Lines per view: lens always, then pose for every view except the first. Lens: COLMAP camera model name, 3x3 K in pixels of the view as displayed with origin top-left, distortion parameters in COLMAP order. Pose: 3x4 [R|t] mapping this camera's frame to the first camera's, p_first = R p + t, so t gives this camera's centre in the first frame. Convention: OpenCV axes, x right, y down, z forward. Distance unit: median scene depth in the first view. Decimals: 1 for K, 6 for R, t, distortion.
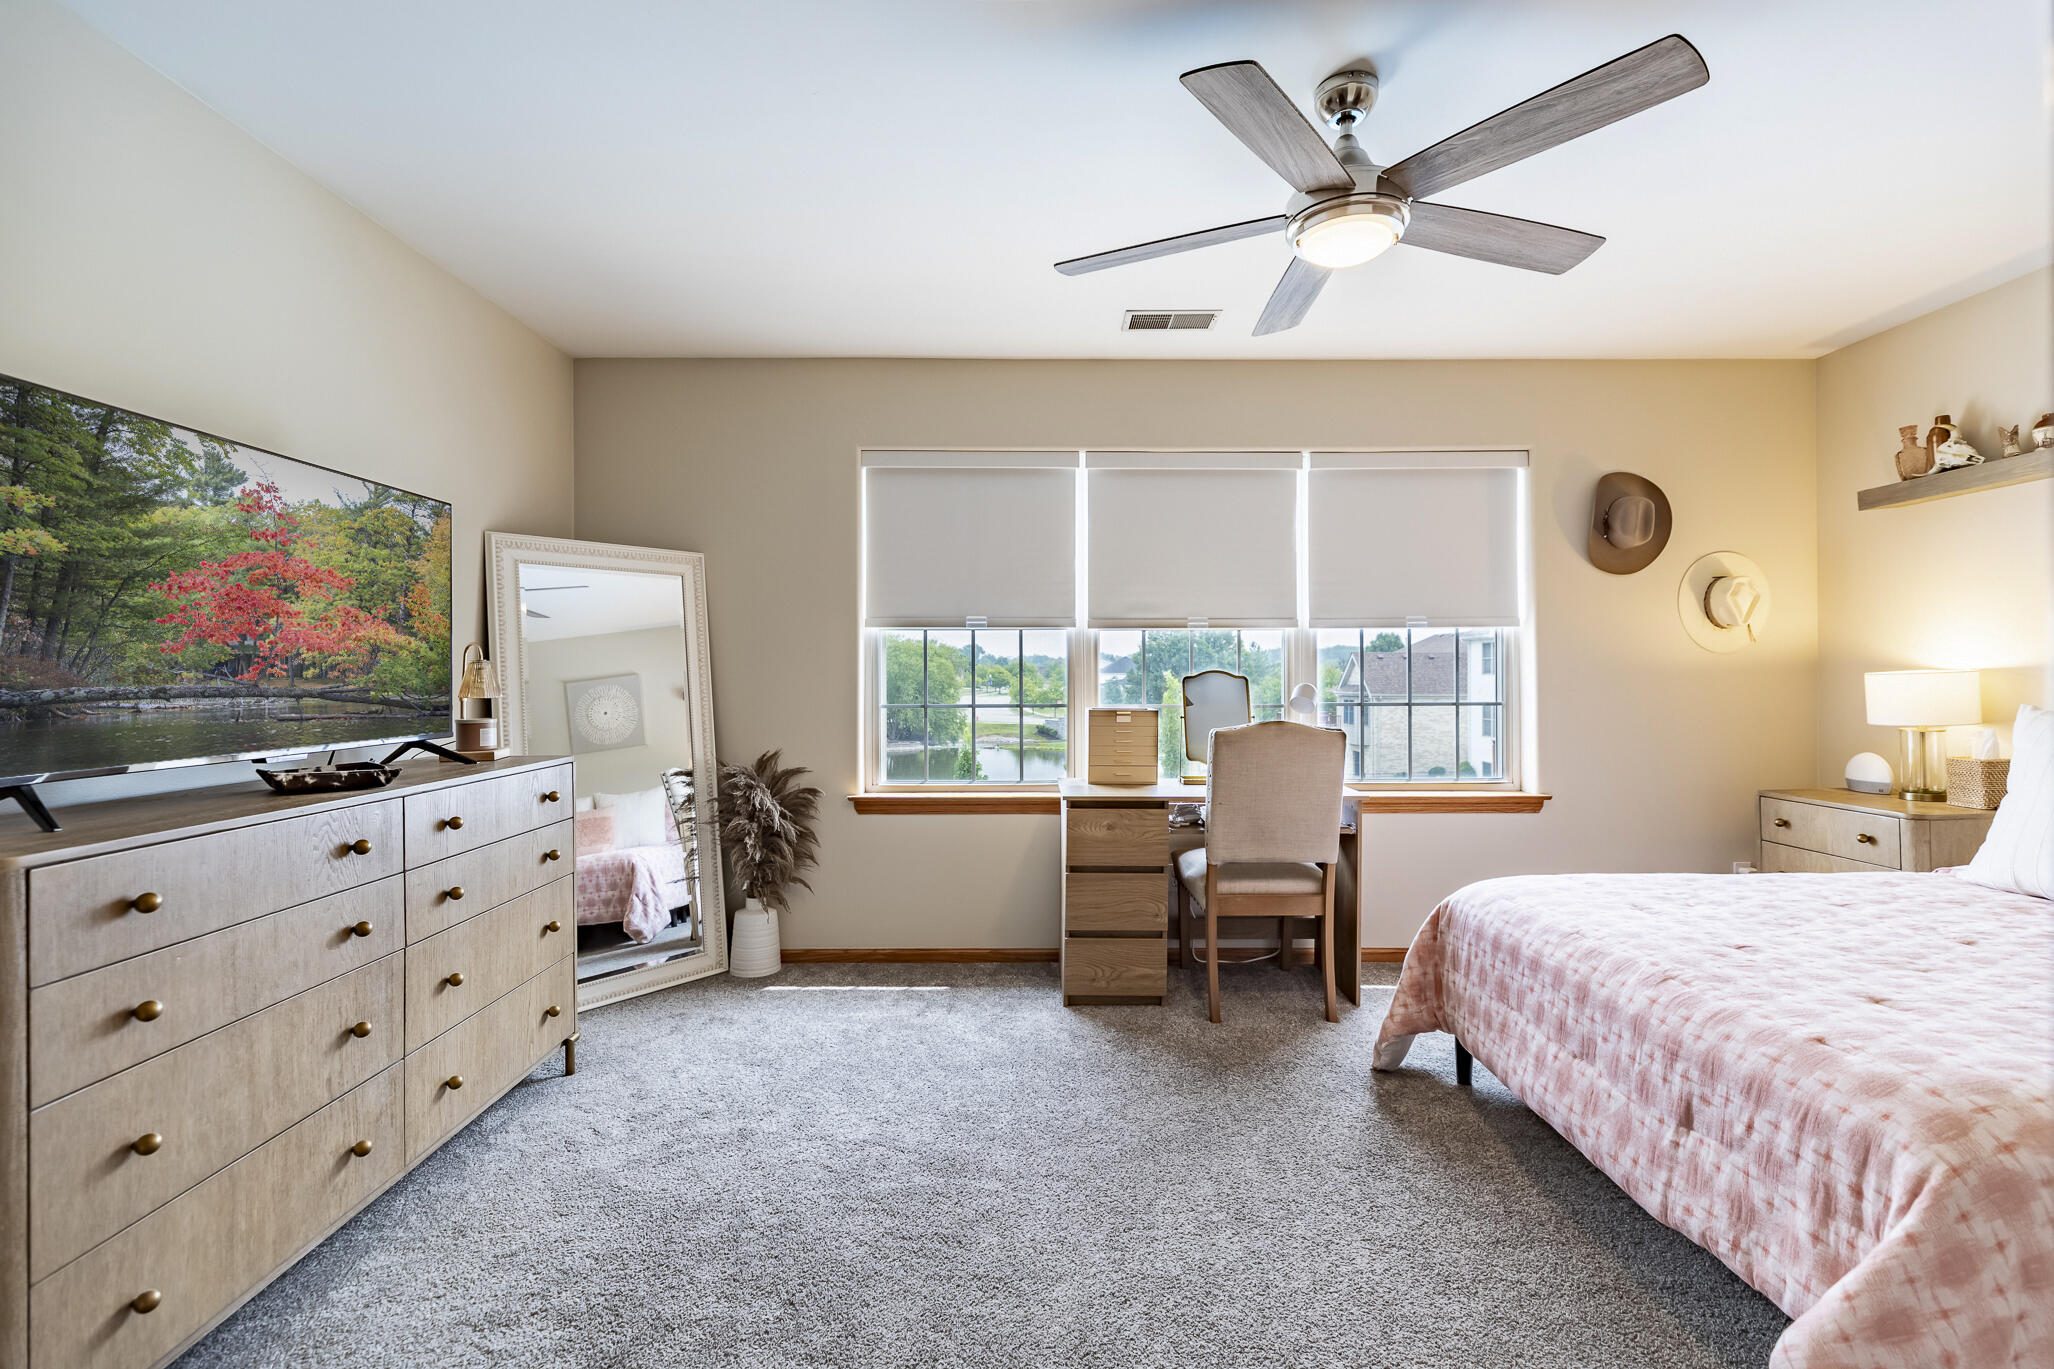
lens RADIAL K [[913.6, 0, 1041.8], [0, 913.6, 683.9], [0, 0, 1]] dist [0.013762, -0.003184]
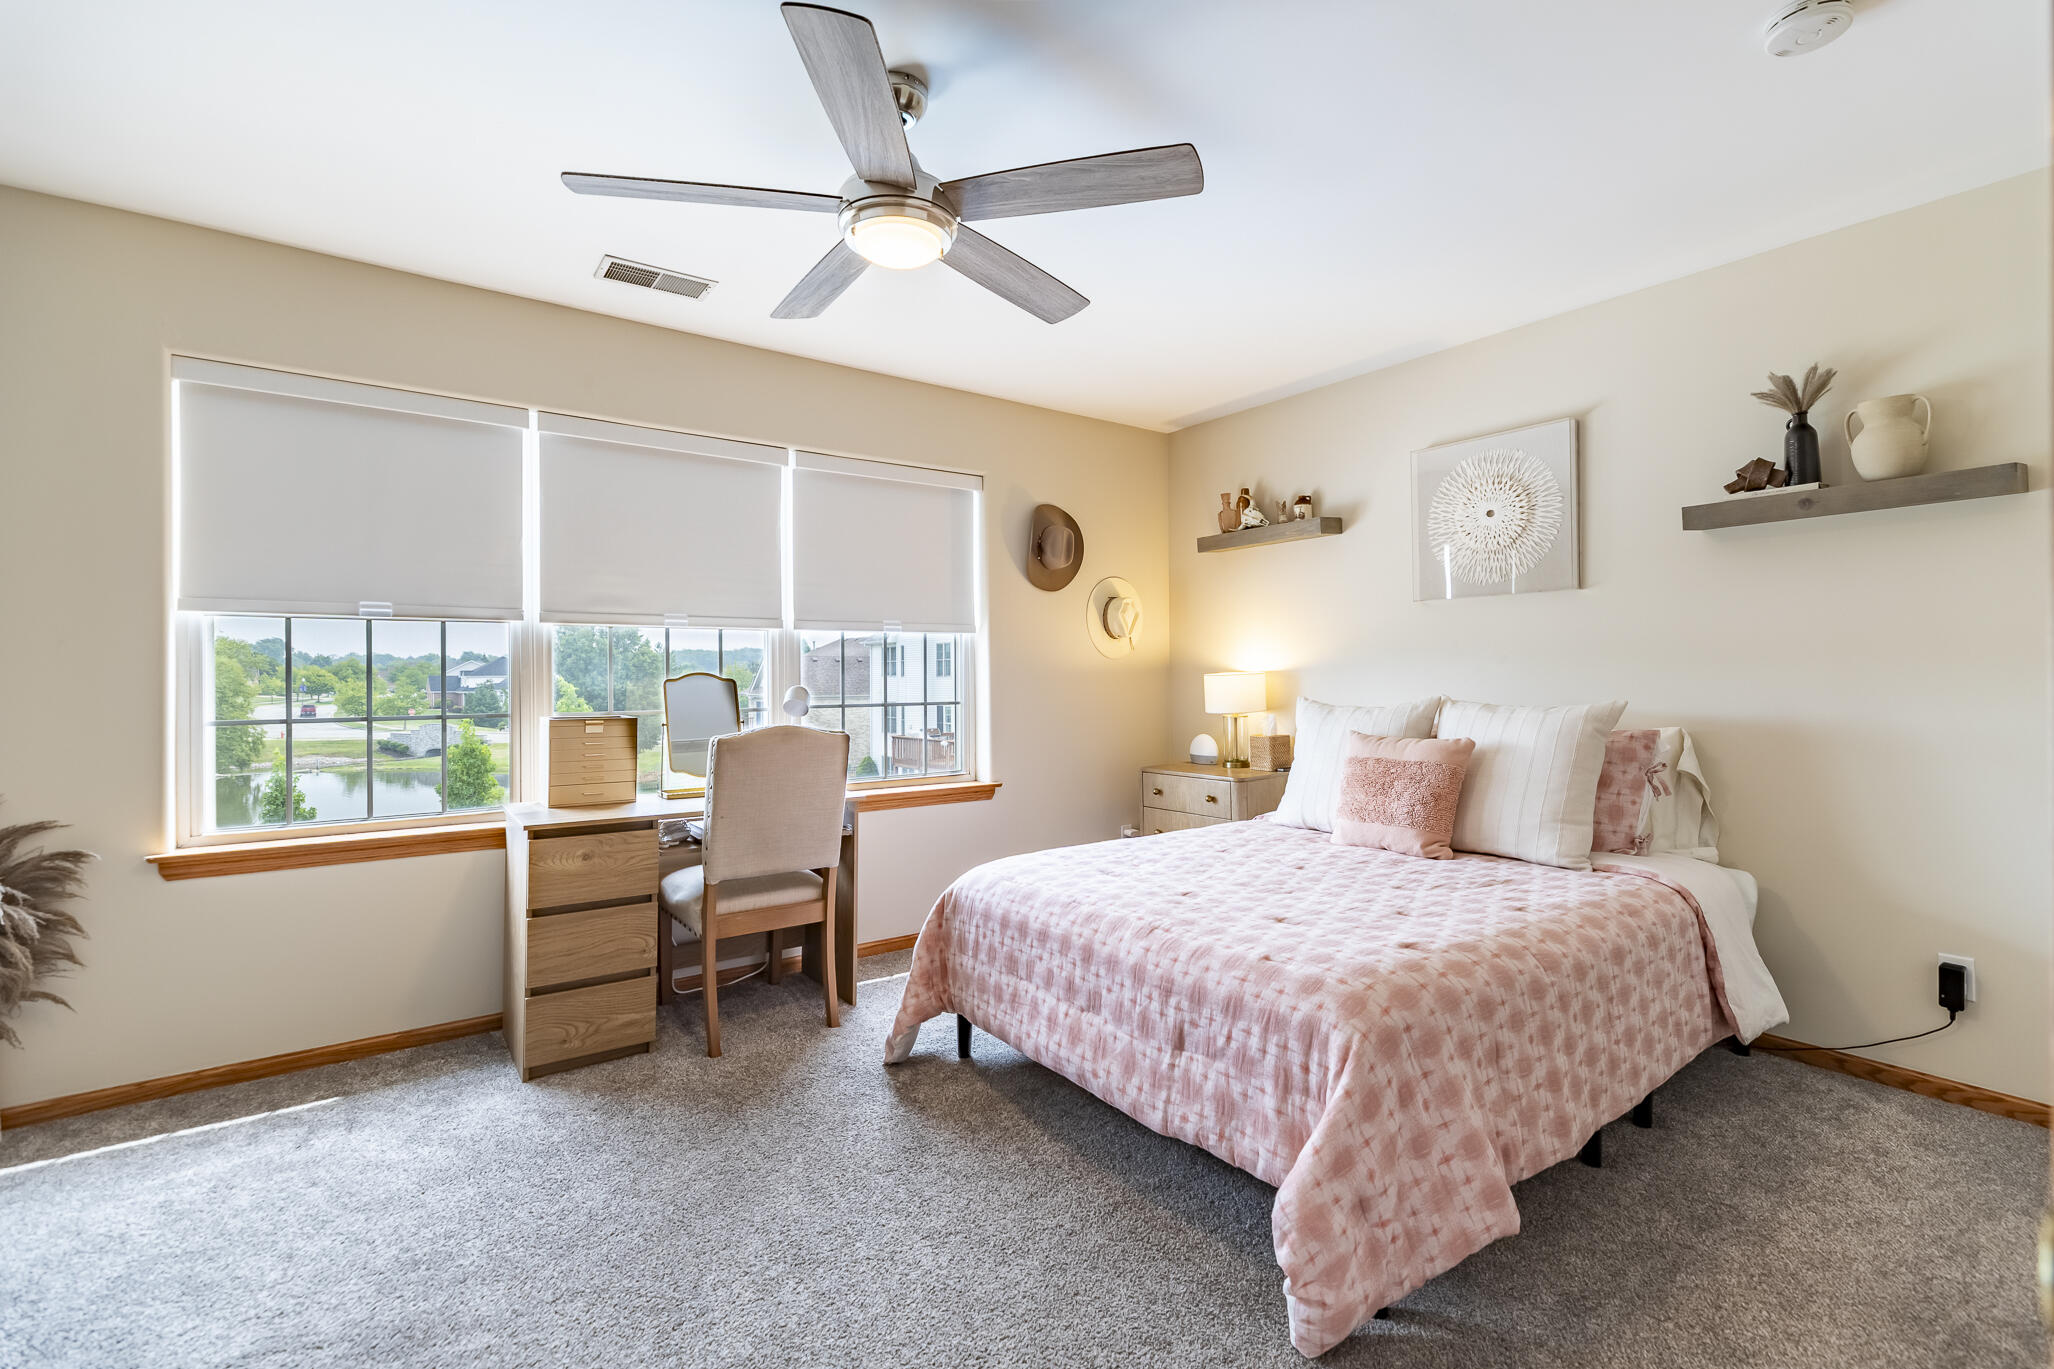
lens RADIAL K [[913.6, 0, 1019.3], [0, 913.6, 681.9], [0, 0, 1]] dist [0.013762, -0.003184]
pose [[0.817757, -0.005867, 0.575533, -0.092170], [0.008772, 0.999959, -0.002271, -0.000711], [-0.575496, 0.006906, 0.817775, 0.075530]]
